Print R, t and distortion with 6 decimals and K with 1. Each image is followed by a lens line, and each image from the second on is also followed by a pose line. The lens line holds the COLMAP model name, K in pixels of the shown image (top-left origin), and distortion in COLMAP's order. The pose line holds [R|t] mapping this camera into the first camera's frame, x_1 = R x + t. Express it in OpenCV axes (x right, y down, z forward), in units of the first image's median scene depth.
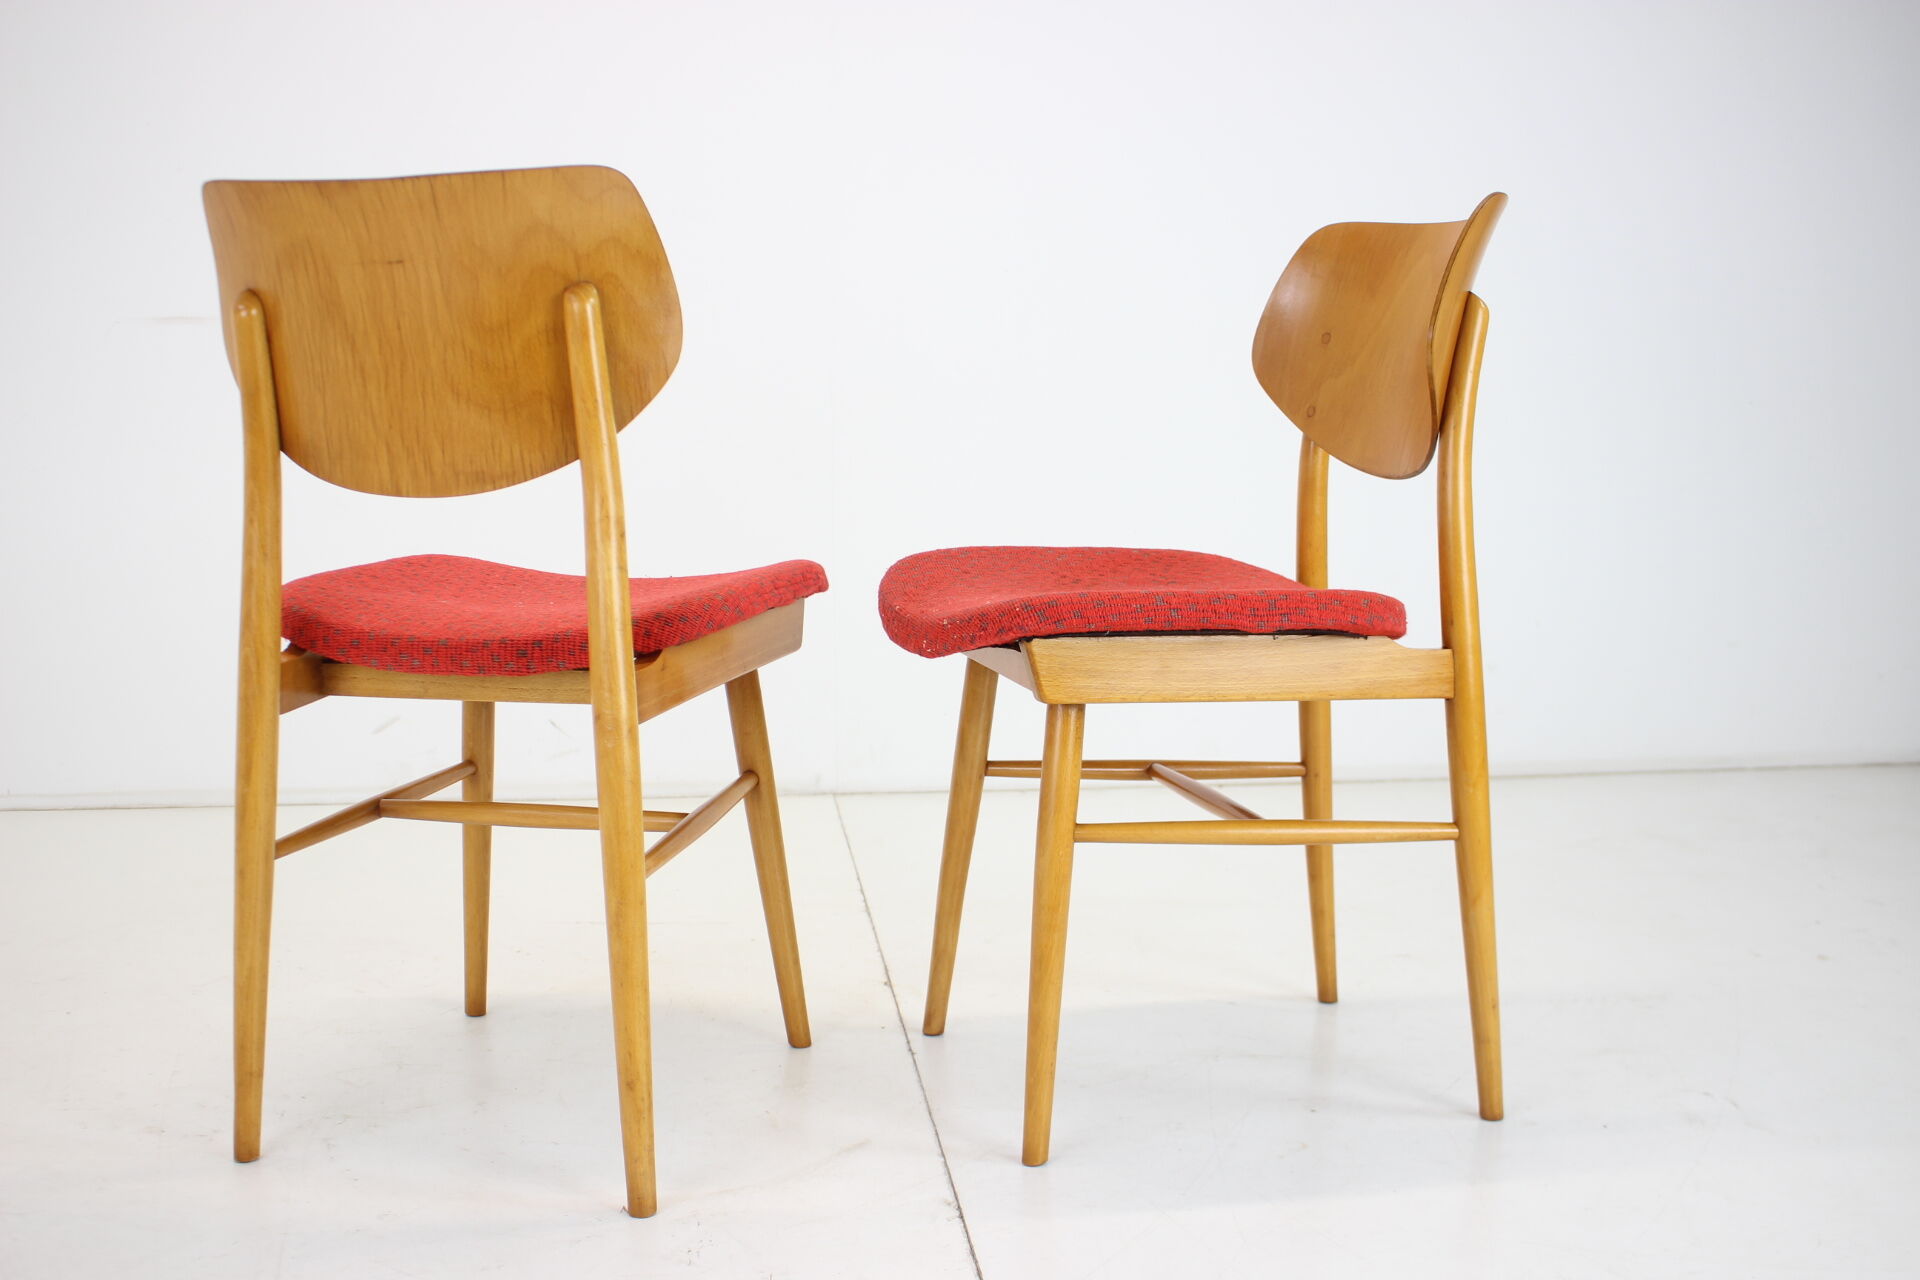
lens RADIAL K [[1986.1, 0, 964.7], [0, 1986.1, 638.0], [0, 0, 1]] dist [-0.088430, 0.000000]
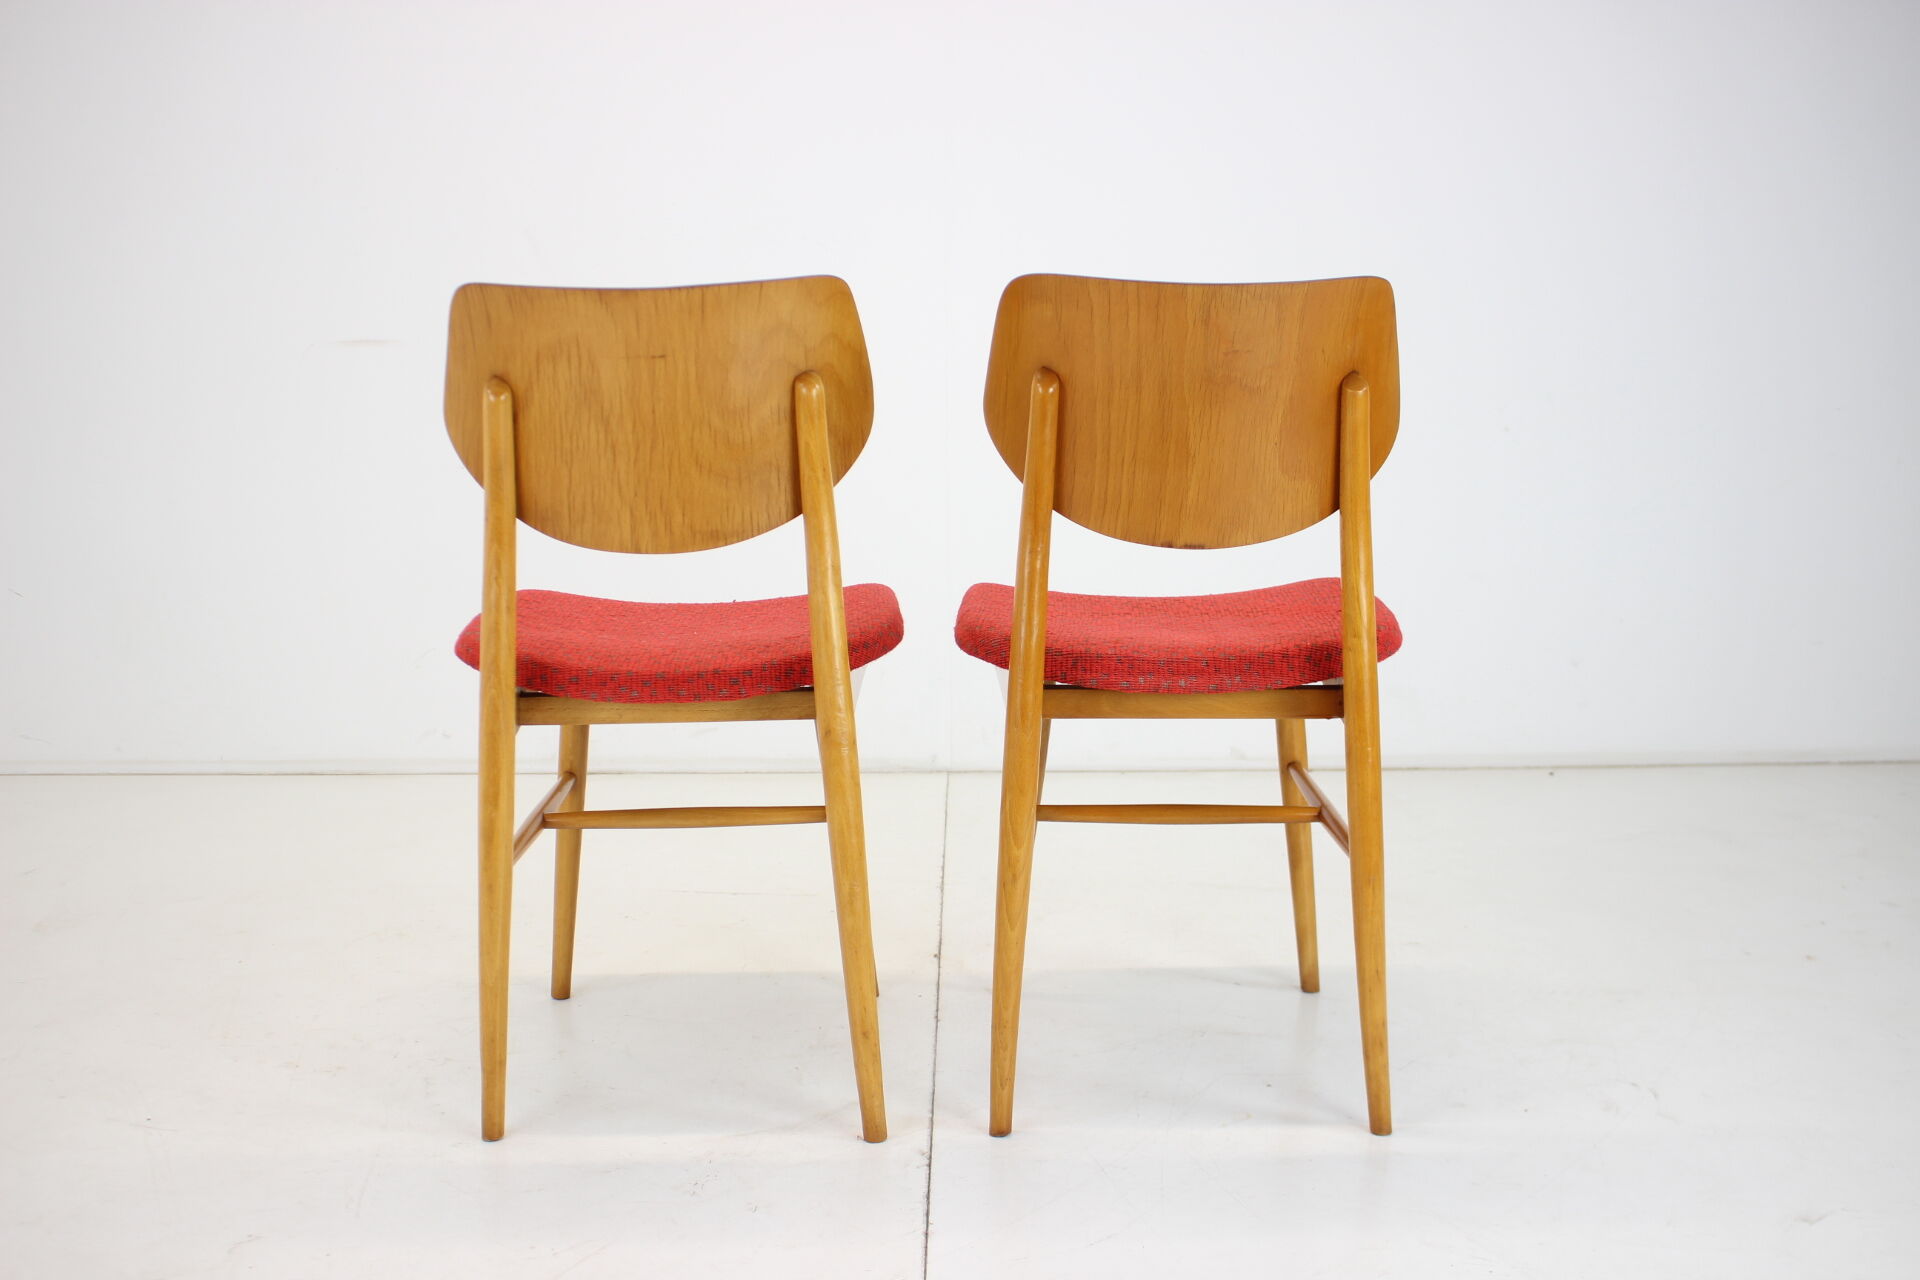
lens RADIAL K [[1986.1, 0, 955.8], [0, 1986.1, 640.9], [0, 0, 1]] dist [-0.088430, 0.000000]
pose [[0.965100, -0.051567, 0.256756, -0.416472], [0.044058, 0.998419, 0.034917, -0.053932], [-0.258150, -0.022386, 0.965845, -0.181069]]
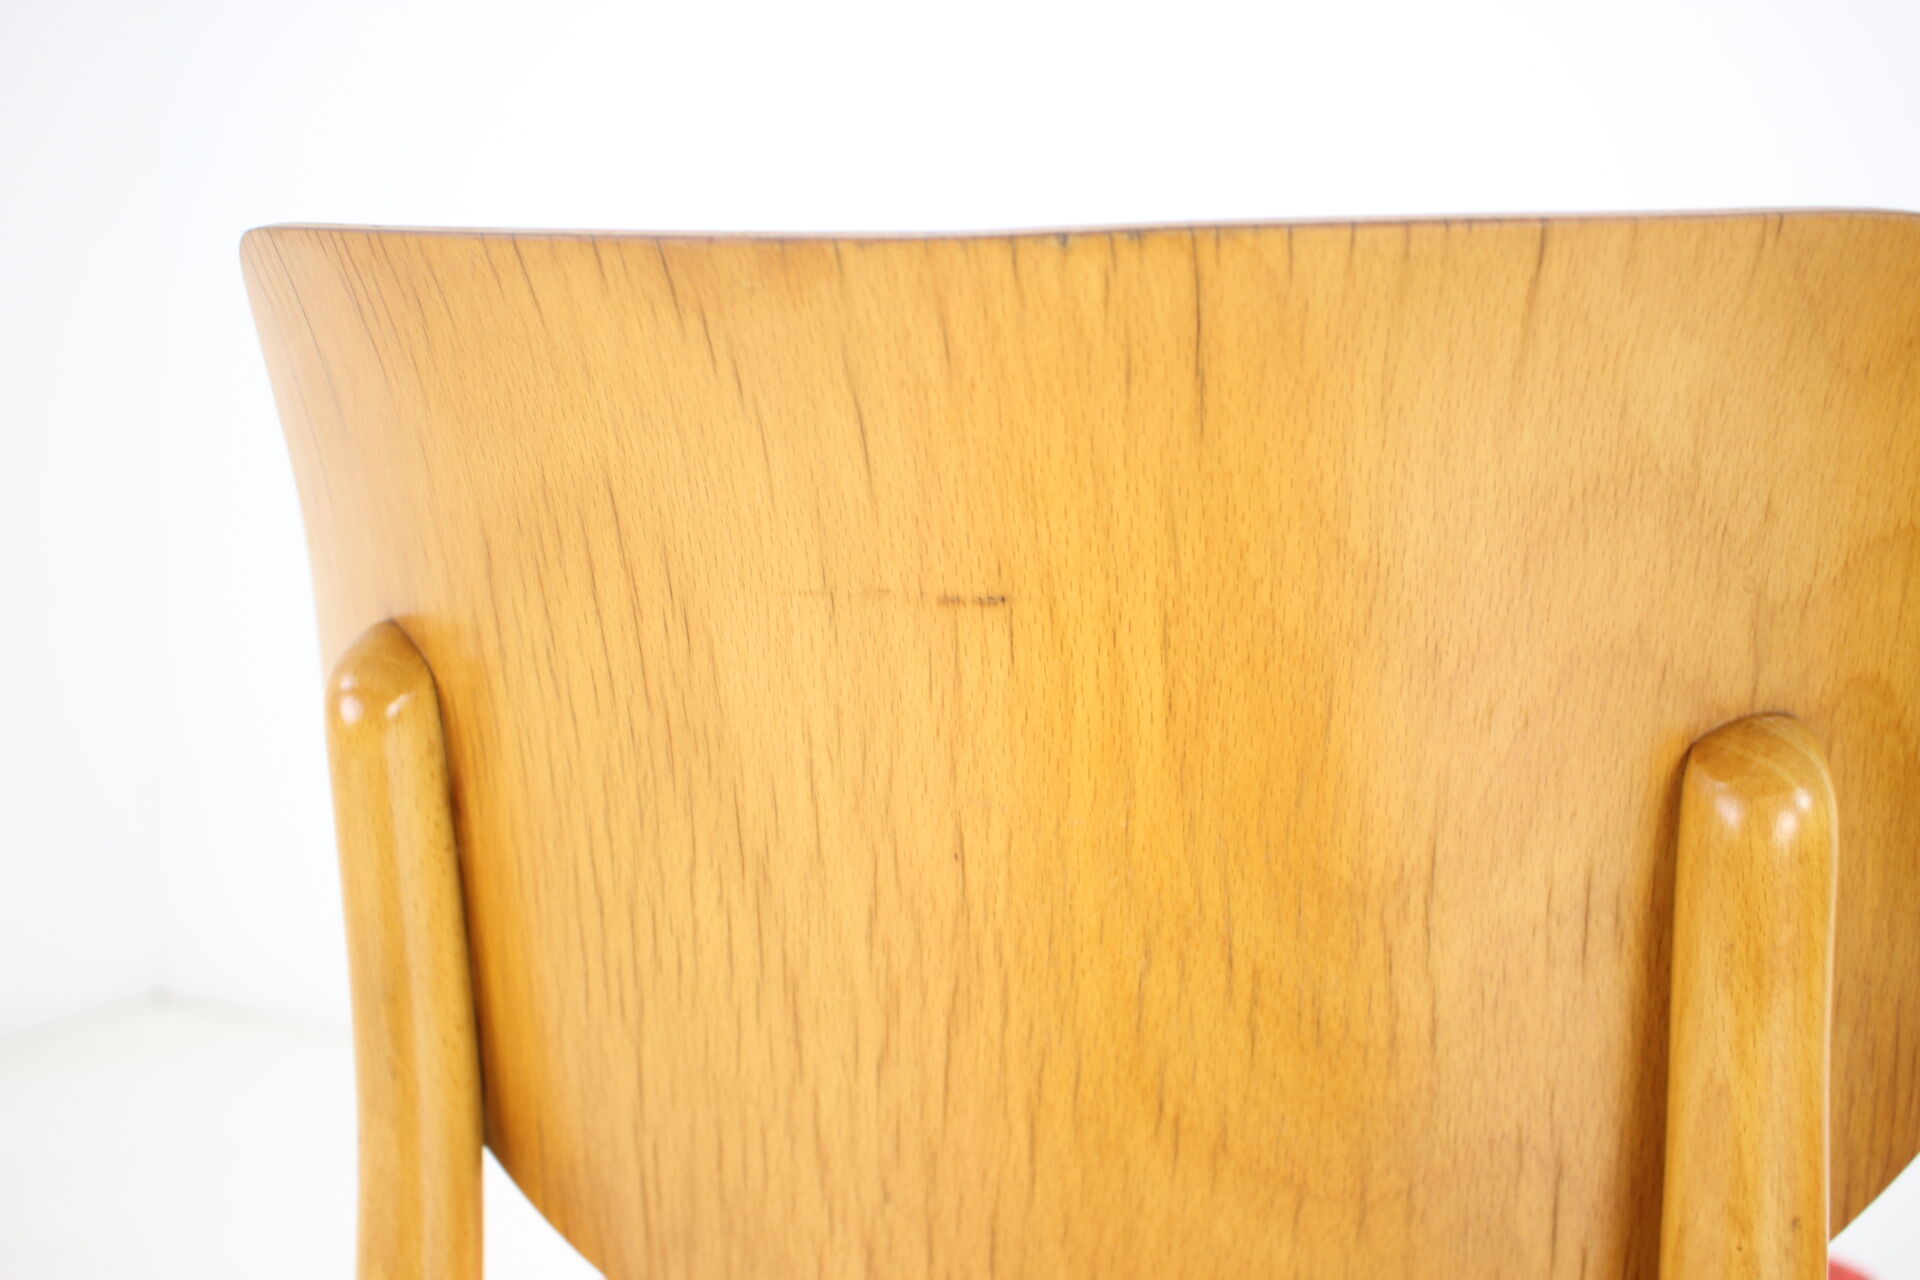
lens RADIAL K [[1986.1, 0, 971.3], [0, 1986.1, 633.3], [0, 0, 1]] dist [-0.088430, 0.000000]
pose [[0.989870, 0.046316, -0.134209, -0.250755], [-0.051090, 0.998170, -0.032347, -0.174323], [0.132465, 0.038876, 0.990425, 0.746558]]
